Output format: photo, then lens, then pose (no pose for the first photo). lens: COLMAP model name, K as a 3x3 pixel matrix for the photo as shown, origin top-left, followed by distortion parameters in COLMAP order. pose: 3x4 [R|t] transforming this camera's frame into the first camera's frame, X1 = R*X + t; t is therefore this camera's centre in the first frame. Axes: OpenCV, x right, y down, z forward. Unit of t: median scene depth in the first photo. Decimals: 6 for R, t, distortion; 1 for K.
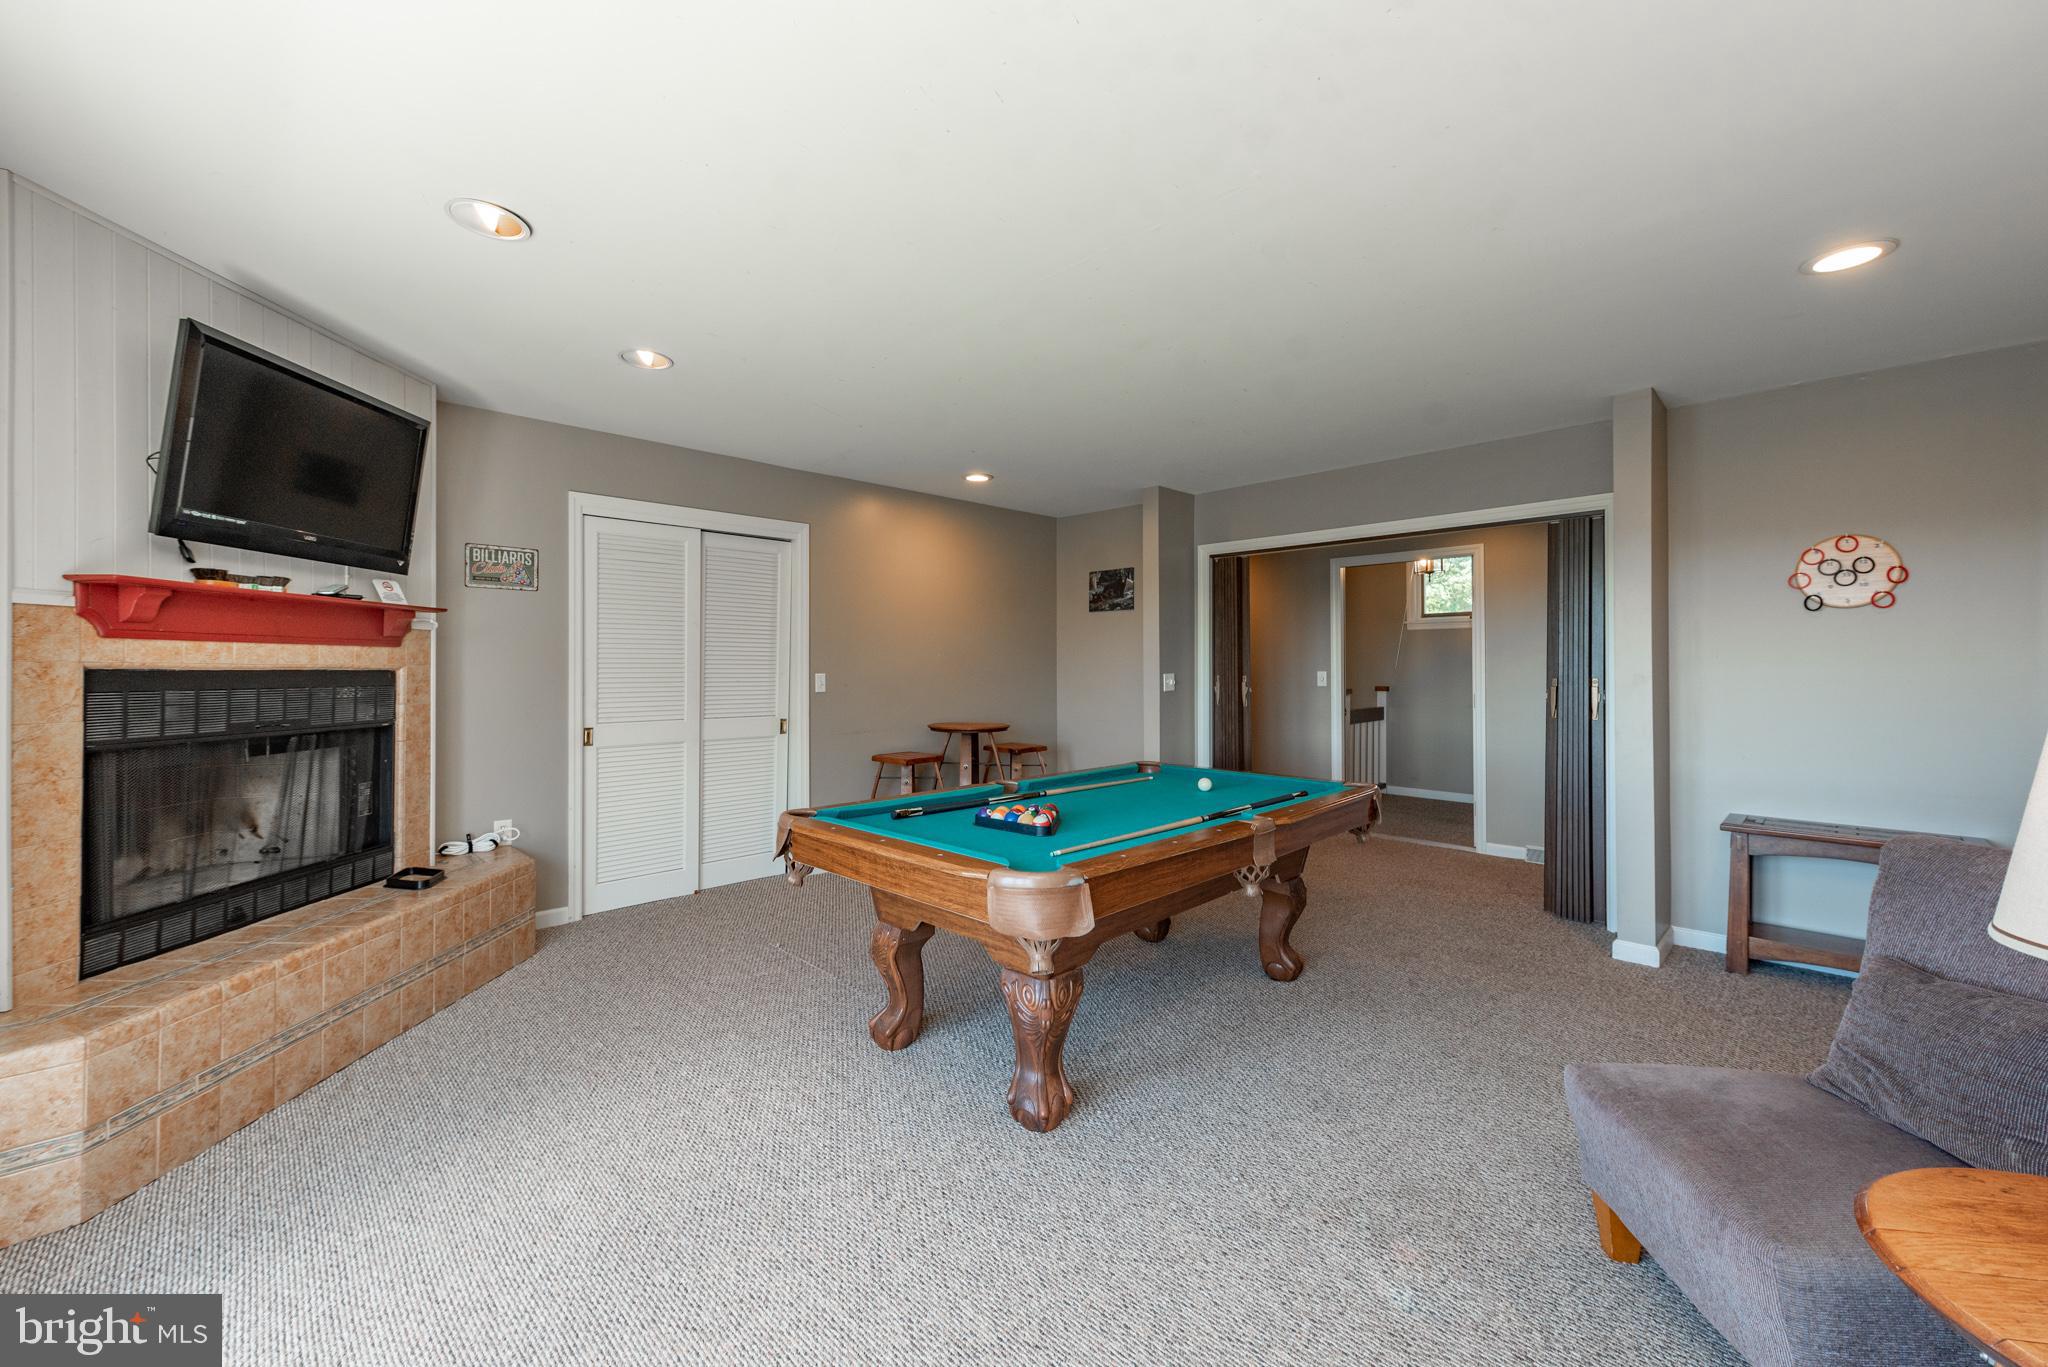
lens RADIAL K [[808.9, 0, 1029.2], [0, 808.9, 671.2], [0, 0, 1]] dist [0.002385, 0.000024]
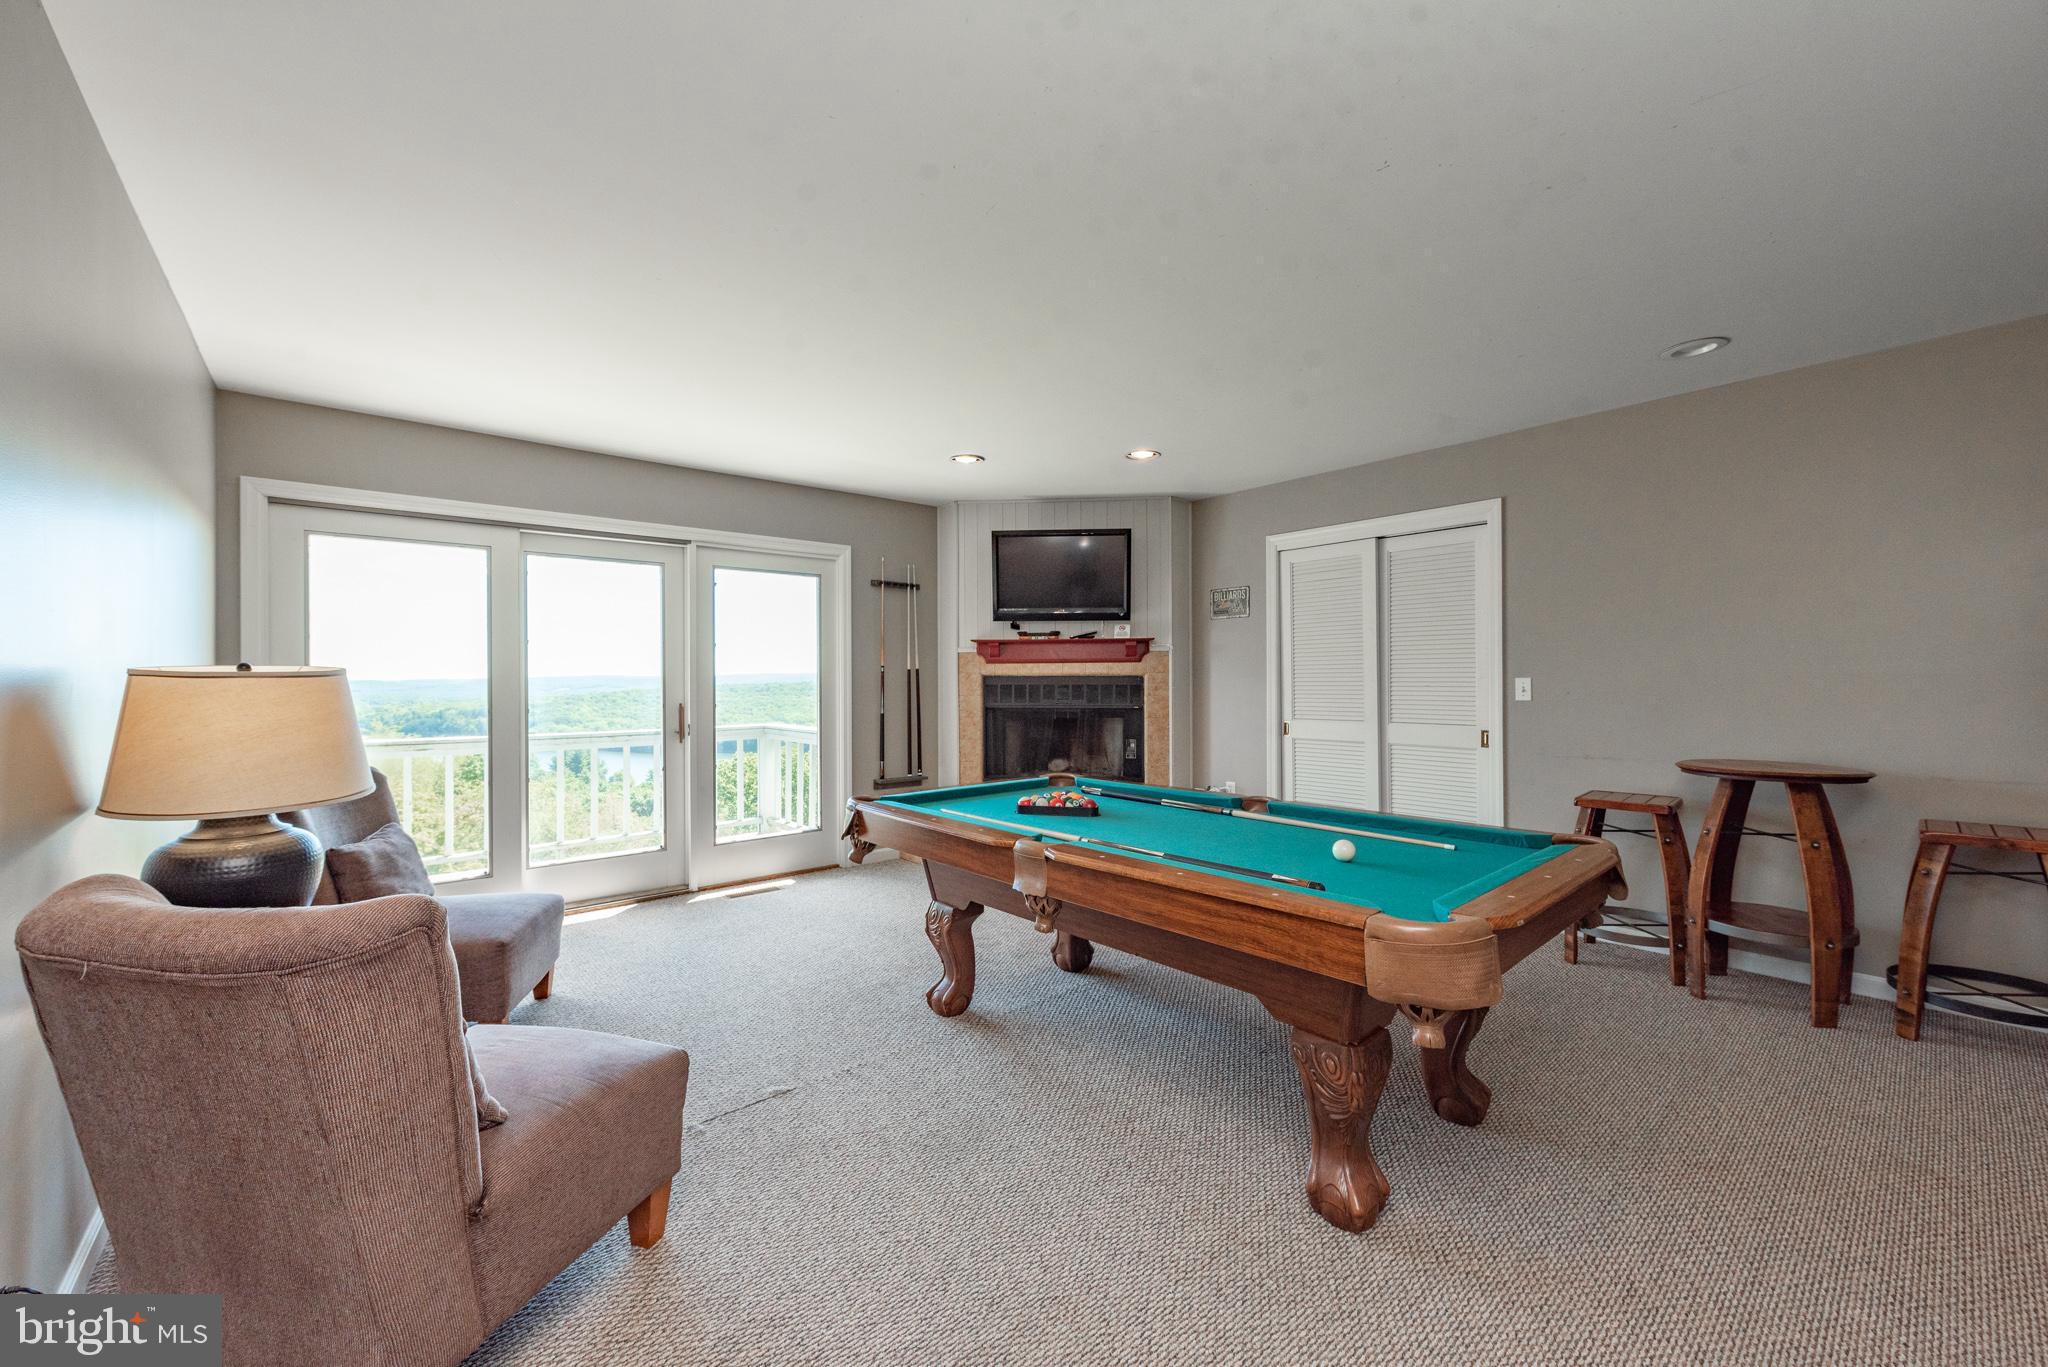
lens RADIAL K [[808.9, 0, 1026.6], [0, 808.9, 683.7], [0, 0, 1]] dist [0.002385, 0.000024]
pose [[-0.109917, 0.006558, -0.993919, 0.978934], [0.001829, 0.999978, 0.006396, 0.004341], [0.993939, -0.001115, -0.109927, 0.991022]]
